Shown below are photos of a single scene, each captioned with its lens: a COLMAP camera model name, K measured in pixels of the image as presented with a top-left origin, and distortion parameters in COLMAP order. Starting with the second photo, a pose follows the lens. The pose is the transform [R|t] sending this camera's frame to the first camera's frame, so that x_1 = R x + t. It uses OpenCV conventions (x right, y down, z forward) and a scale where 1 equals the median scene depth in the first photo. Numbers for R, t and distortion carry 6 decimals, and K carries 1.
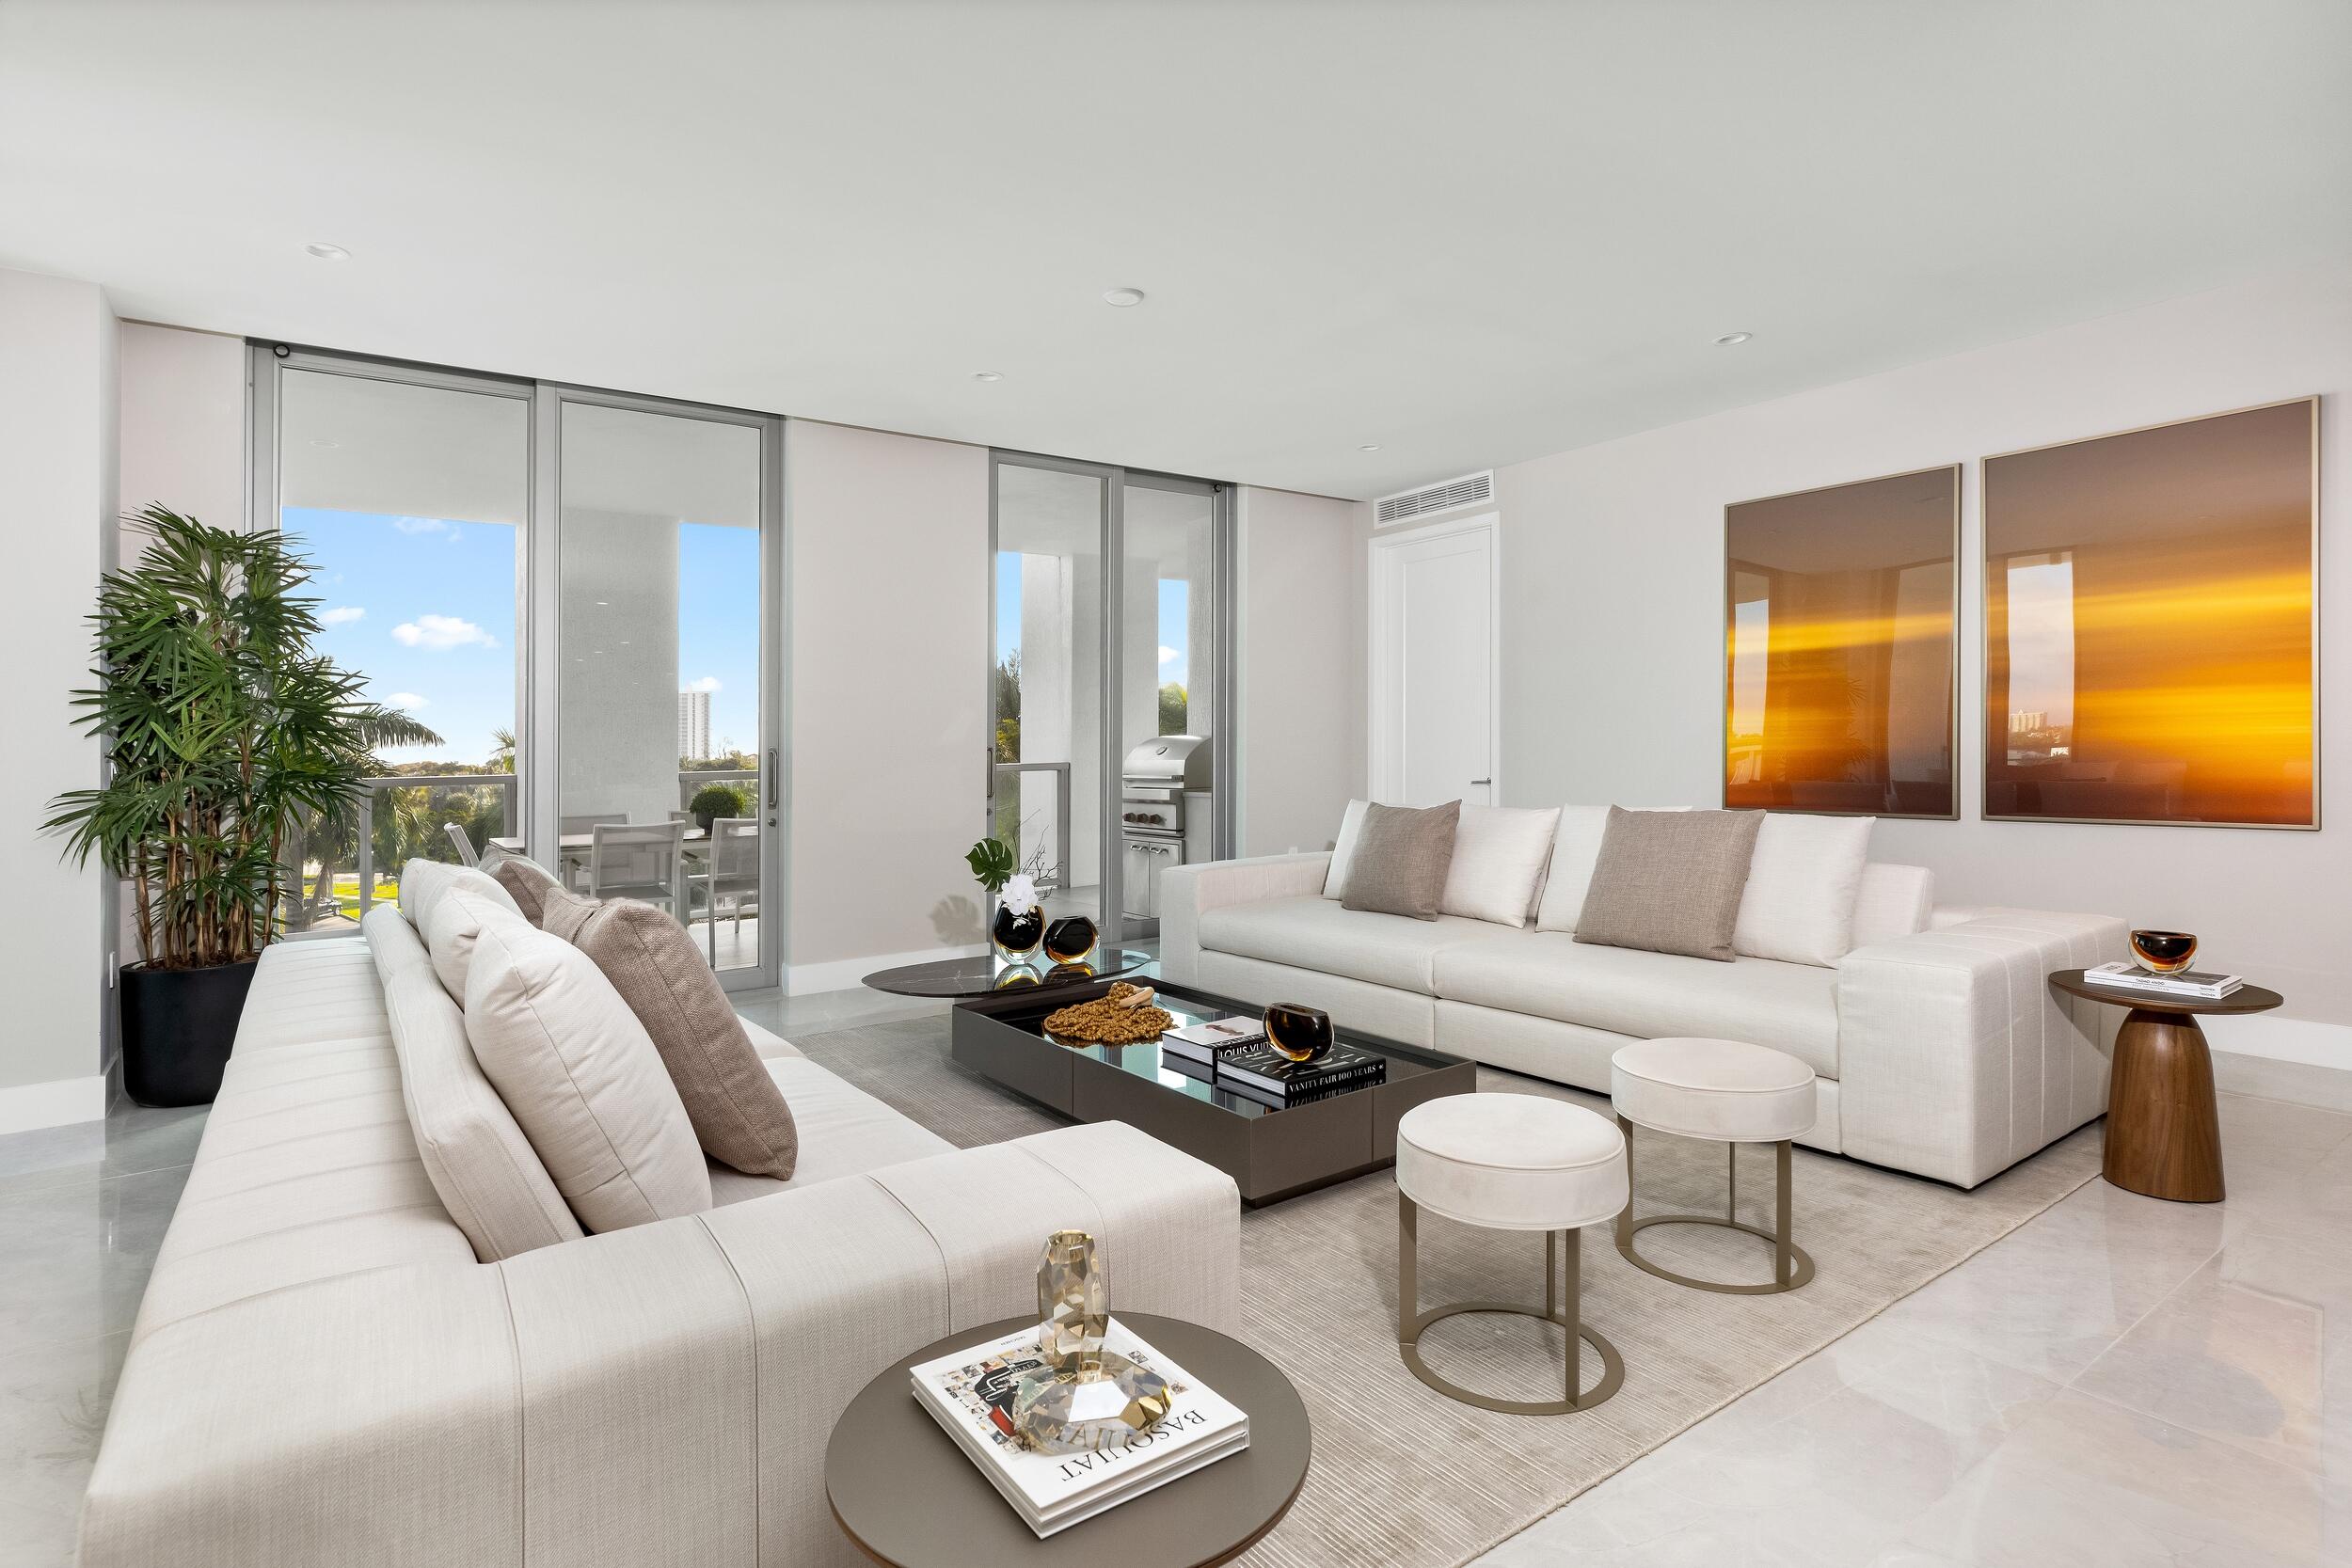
lens RADIAL K [[1204.8, 0, 1217.9], [0, 1204.8, 783.2], [0, 0, 1]] dist [0.001676, 0.000566]
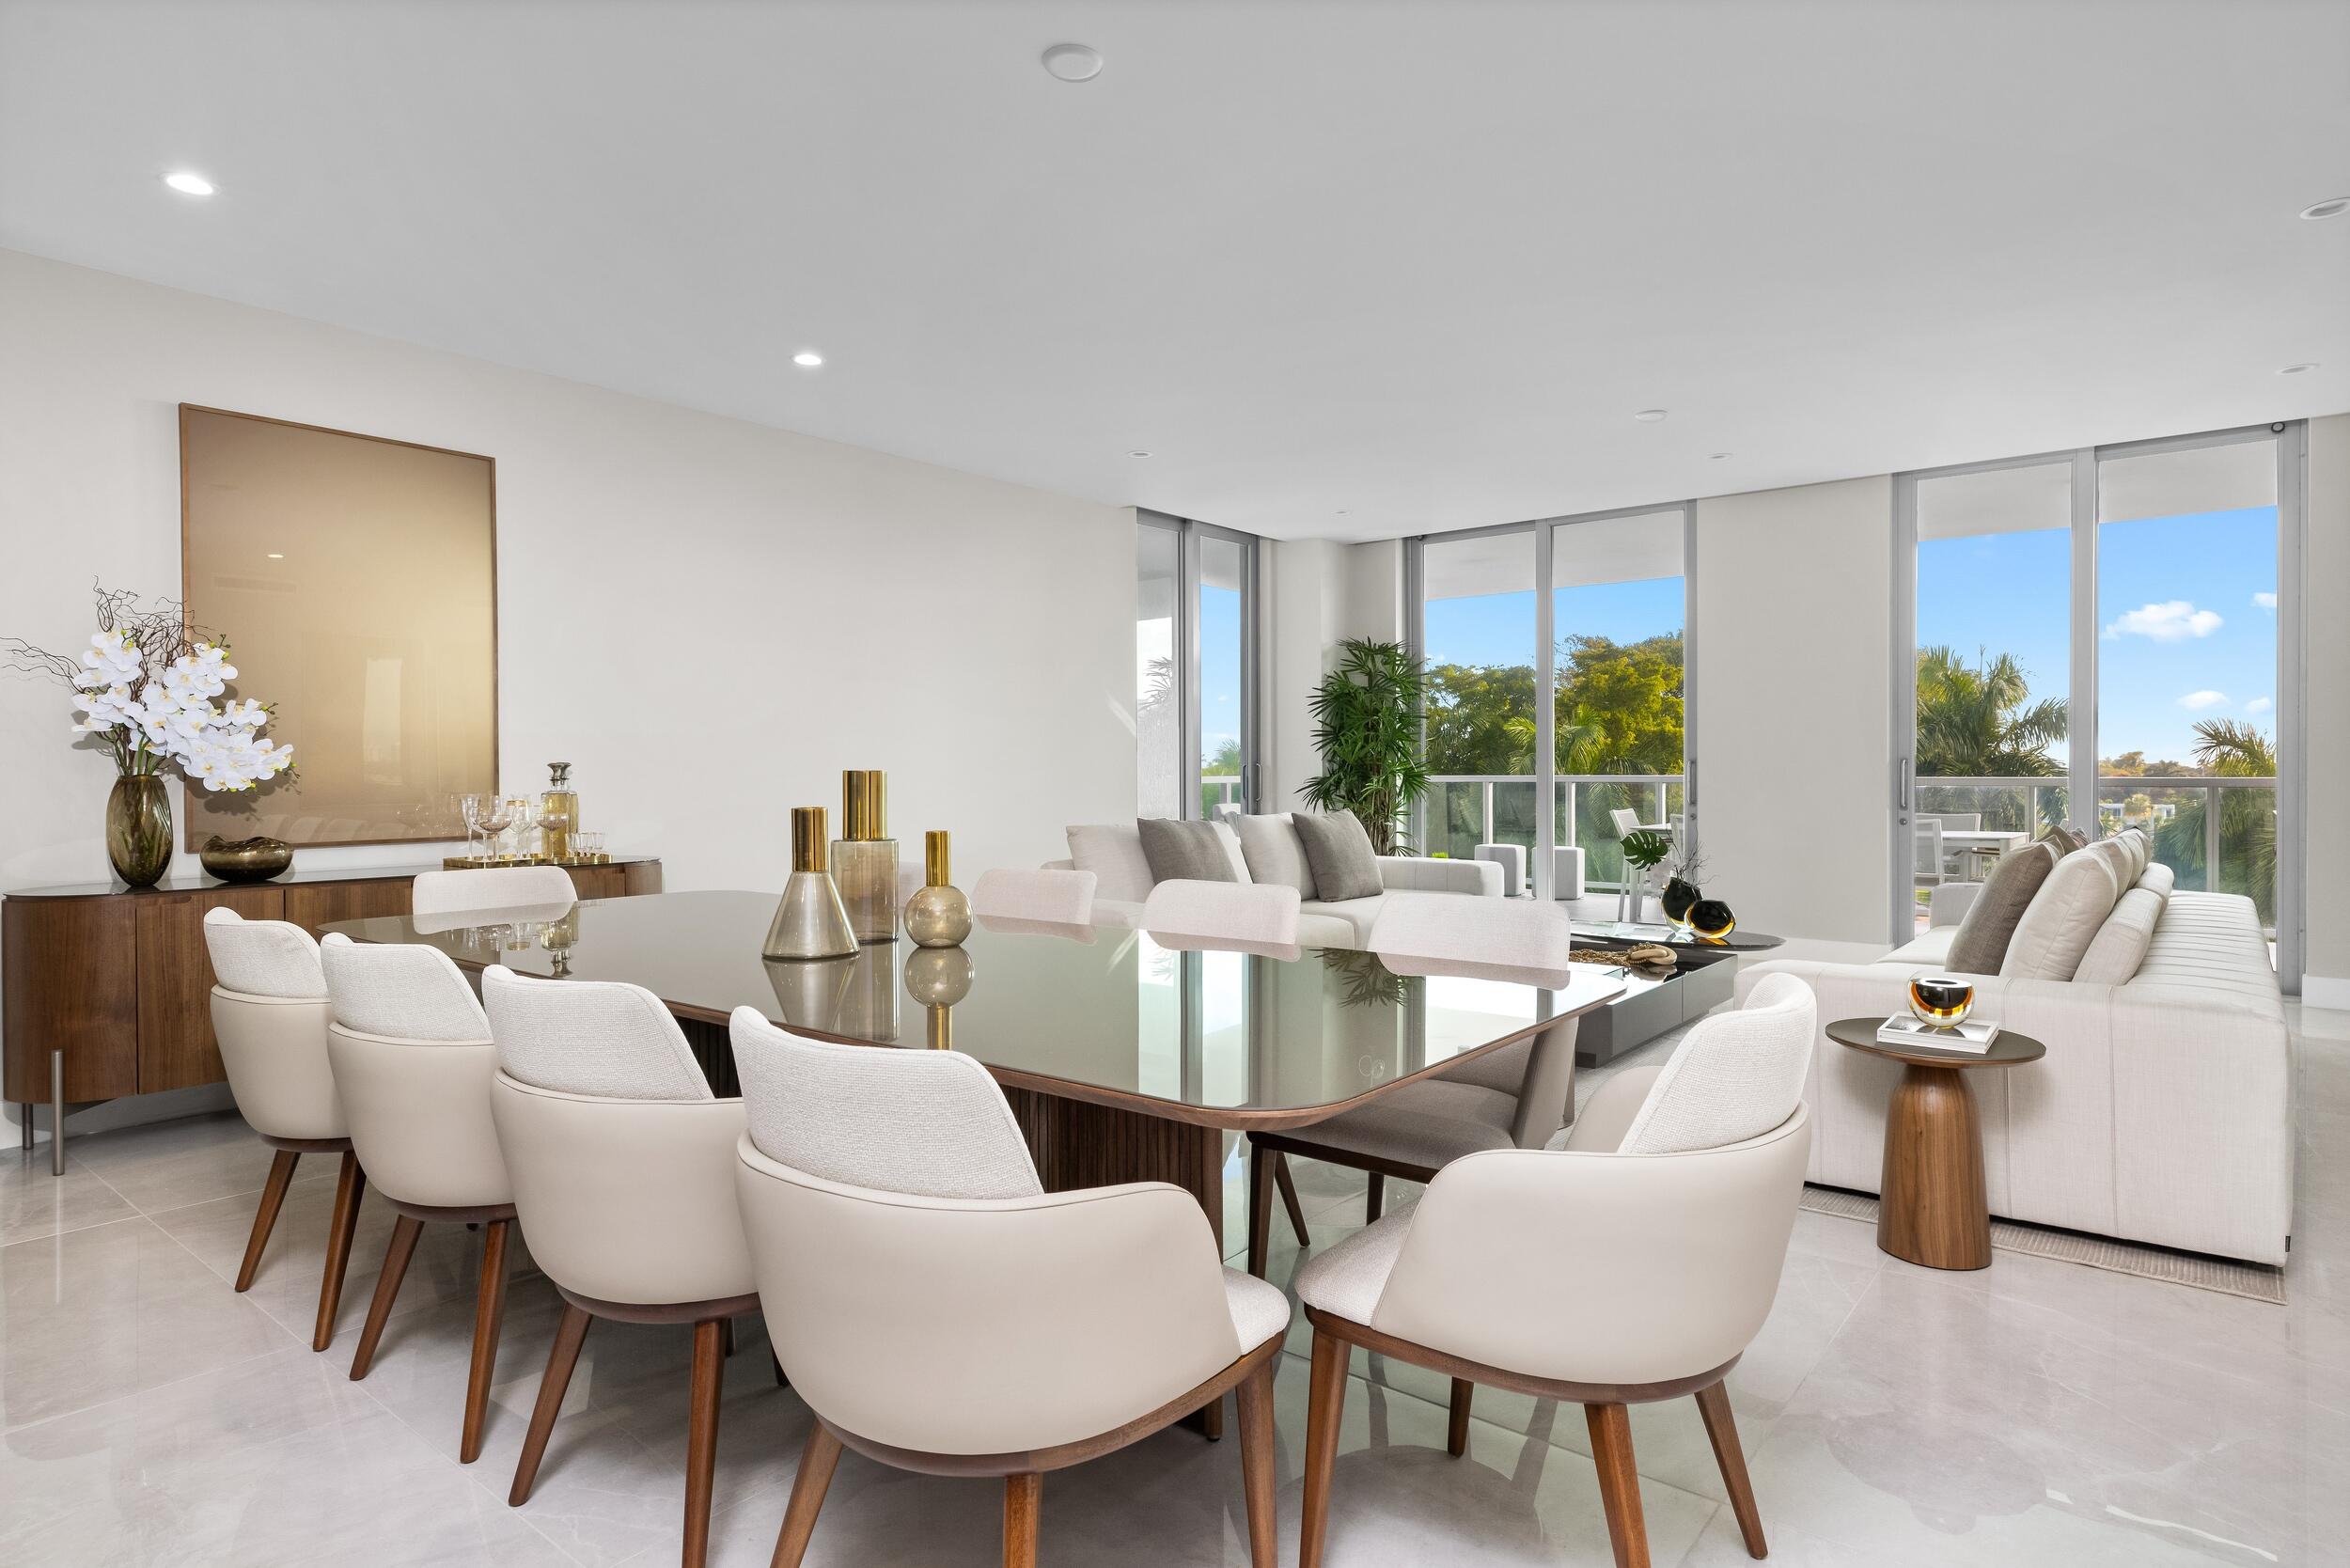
lens RADIAL K [[1324.5, 0, 1171.3], [0, 1324.5, 764.3], [0, 0, 1]] dist [0.012344, -0.000438]
pose [[0.255664, 0.013118, -0.966677, 1.077524], [-0.026232, 0.999634, 0.006627, -0.022154], [0.966410, 0.023664, 0.255915, 0.130504]]
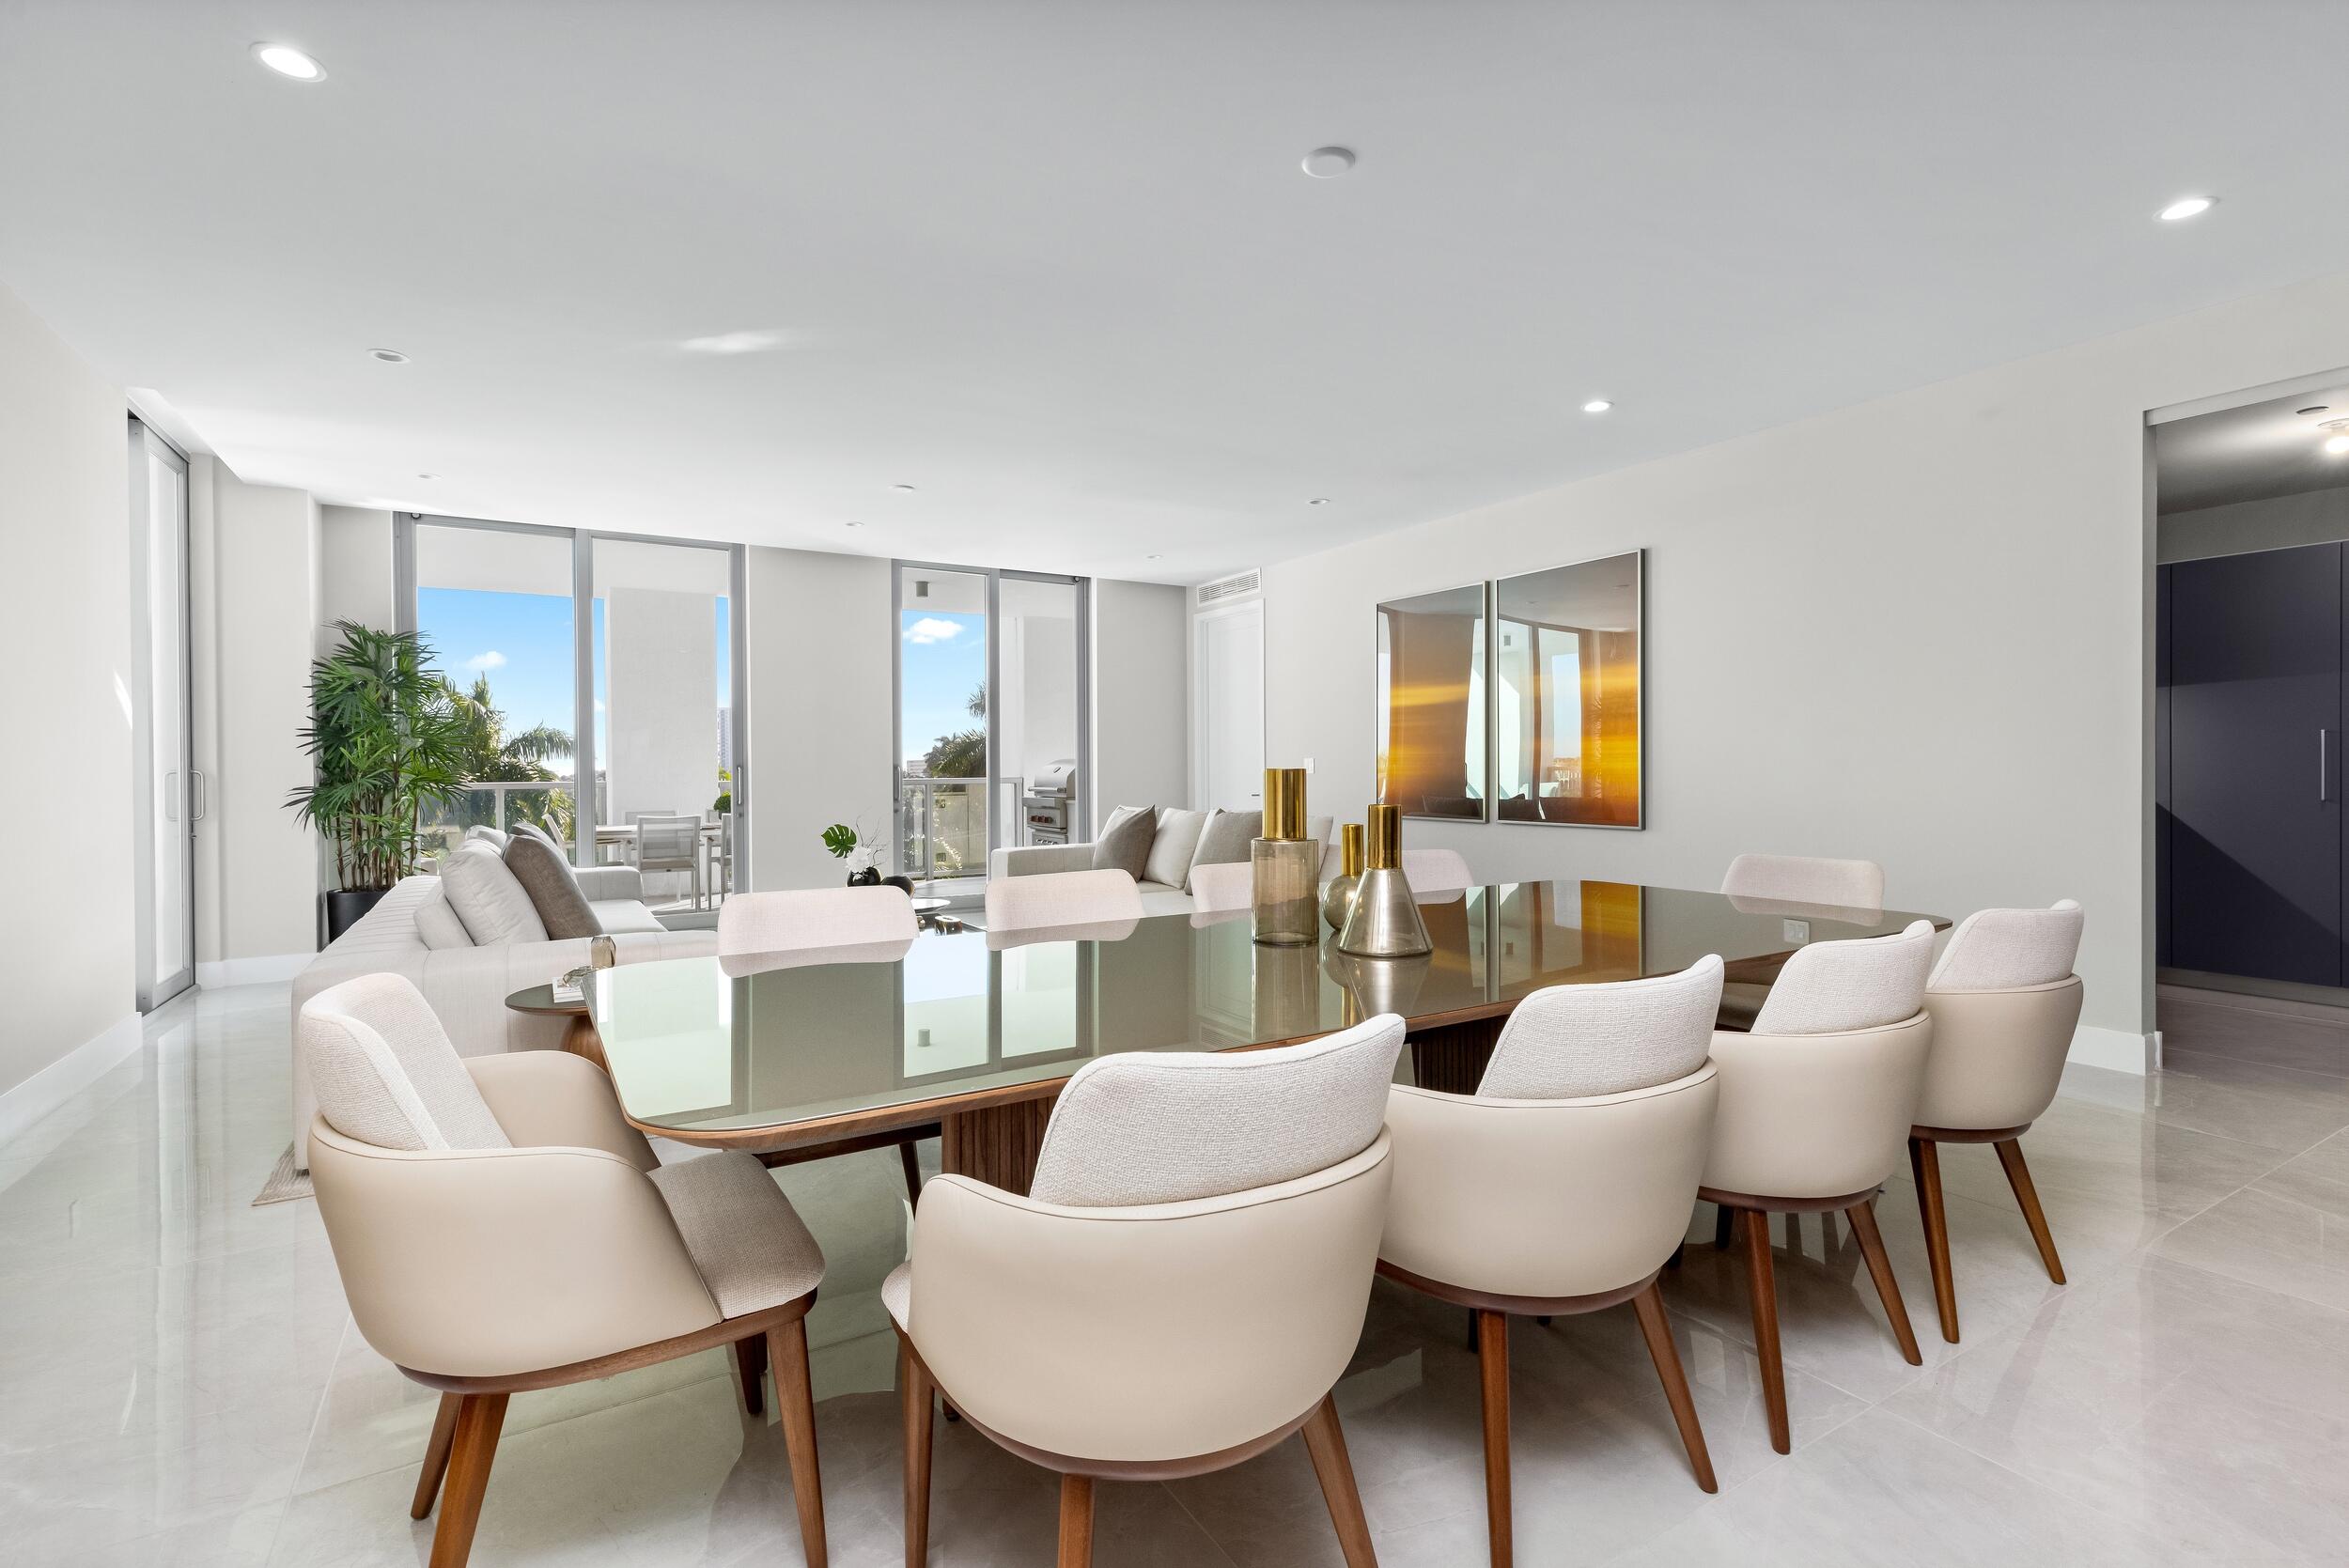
lens RADIAL K [[1061.4, 0, 1174.9], [0, 1061.4, 831.1], [0, 0, 1]] dist [0.000358, -0.000020]
pose [[0.996999, 0.015089, -0.075934, 0.368788], [-0.012674, 0.999402, 0.032178, 0.004529], [0.076374, -0.031119, 0.996594, -0.371401]]
